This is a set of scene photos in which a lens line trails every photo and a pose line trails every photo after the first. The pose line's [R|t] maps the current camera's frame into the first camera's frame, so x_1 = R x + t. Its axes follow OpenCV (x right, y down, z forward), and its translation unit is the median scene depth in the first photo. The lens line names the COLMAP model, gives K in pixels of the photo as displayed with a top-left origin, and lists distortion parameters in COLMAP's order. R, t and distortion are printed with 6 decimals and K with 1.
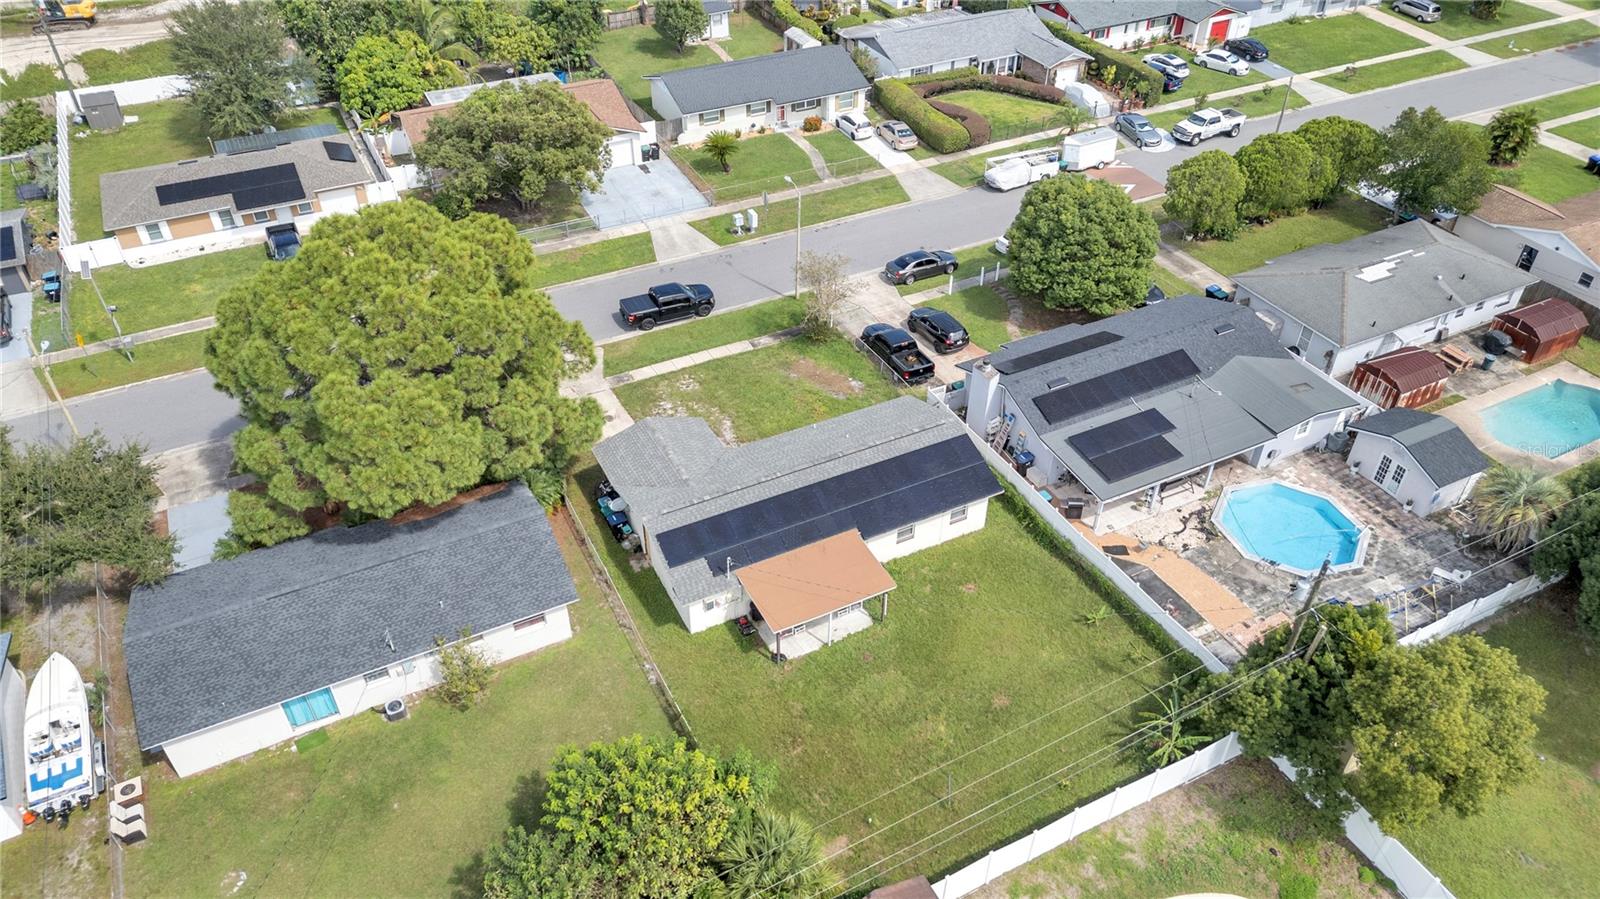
lens RADIAL K [[1130.6, 0, 800.0], [0, 1130.6, 449.5], [0, 0, 1]] dist [0.103696, -0.133060]
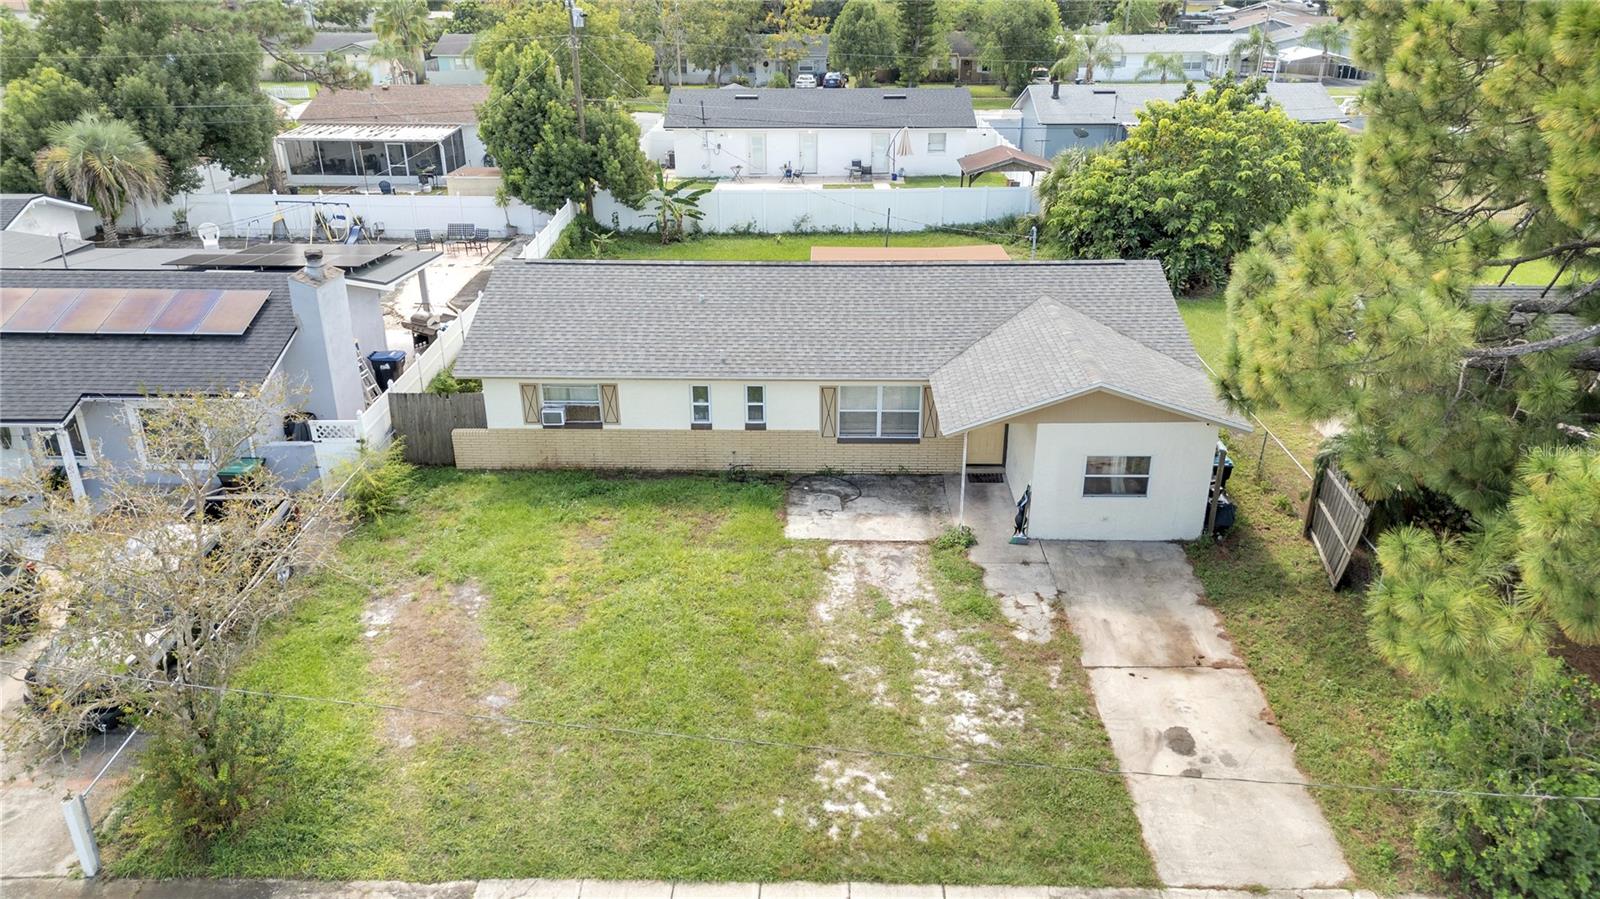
lens RADIAL K [[1130.6, 0, 800.0], [0, 1130.6, 449.5], [0, 0, 1]] dist [0.103696, -0.133060]
pose [[-0.881974, -0.192499, 0.430194, -0.158989], [0.290654, 0.496373, 0.818006, -0.267438], [-0.371002, 0.846497, -0.381838, 0.891335]]
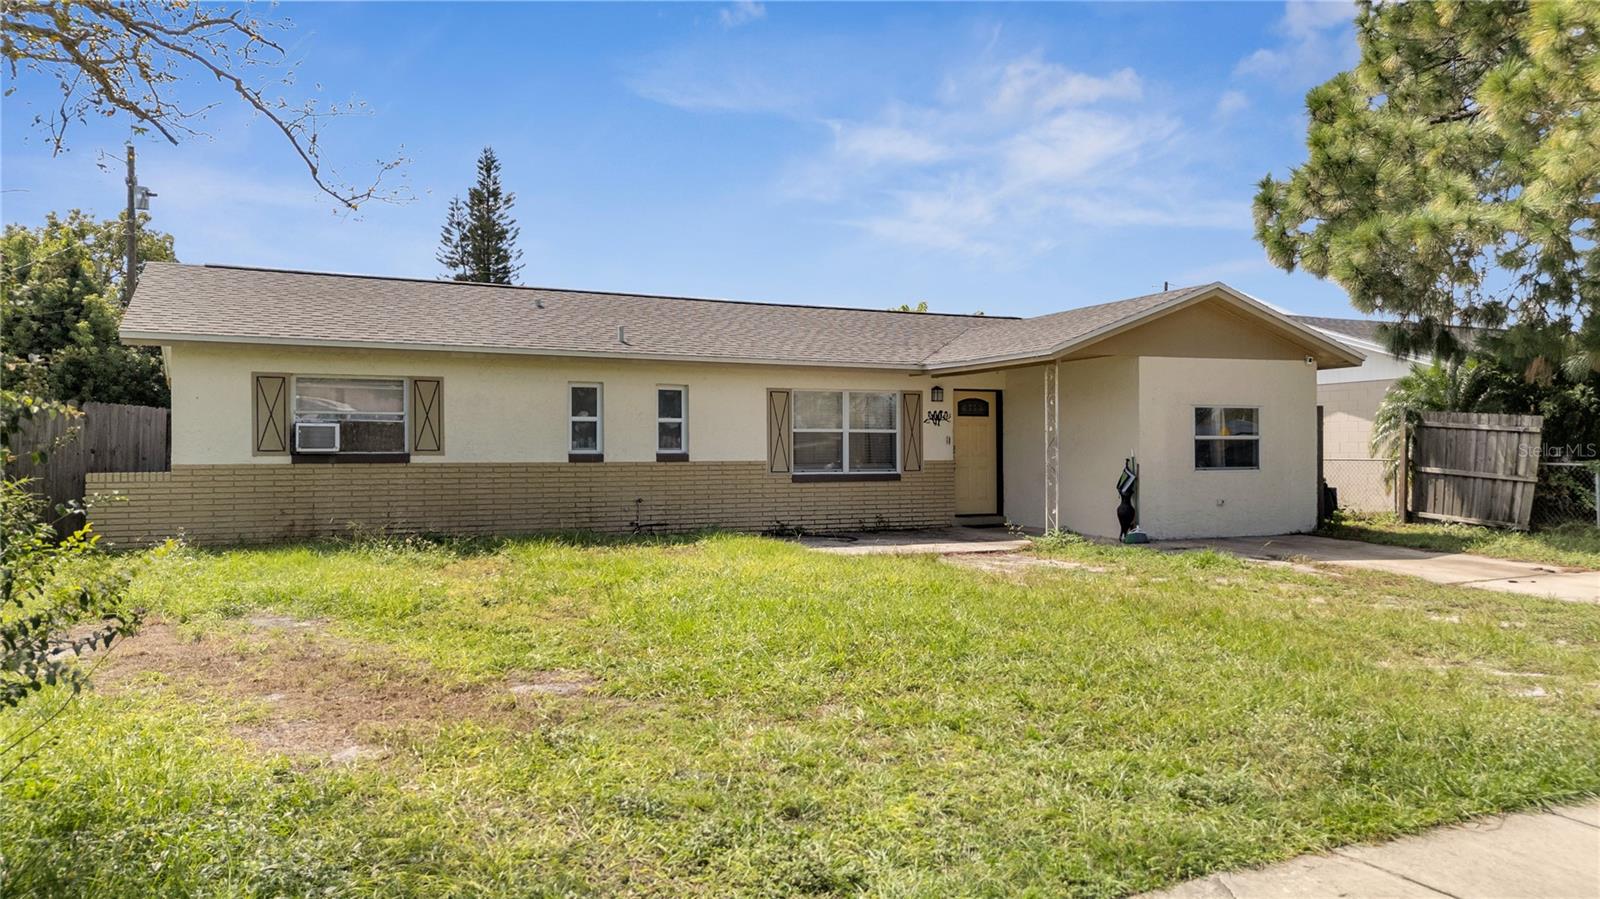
lens RADIAL K [[1130.6, 0, 800.0], [0, 1130.6, 449.5], [0, 0, 1]] dist [0.103696, -0.133060]
pose [[-0.999899, -0.002653, 0.013984, -0.025831], [0.006488, 0.789473, 0.613750, -0.126705], [-0.012668, 0.613779, -0.789376, 0.926681]]
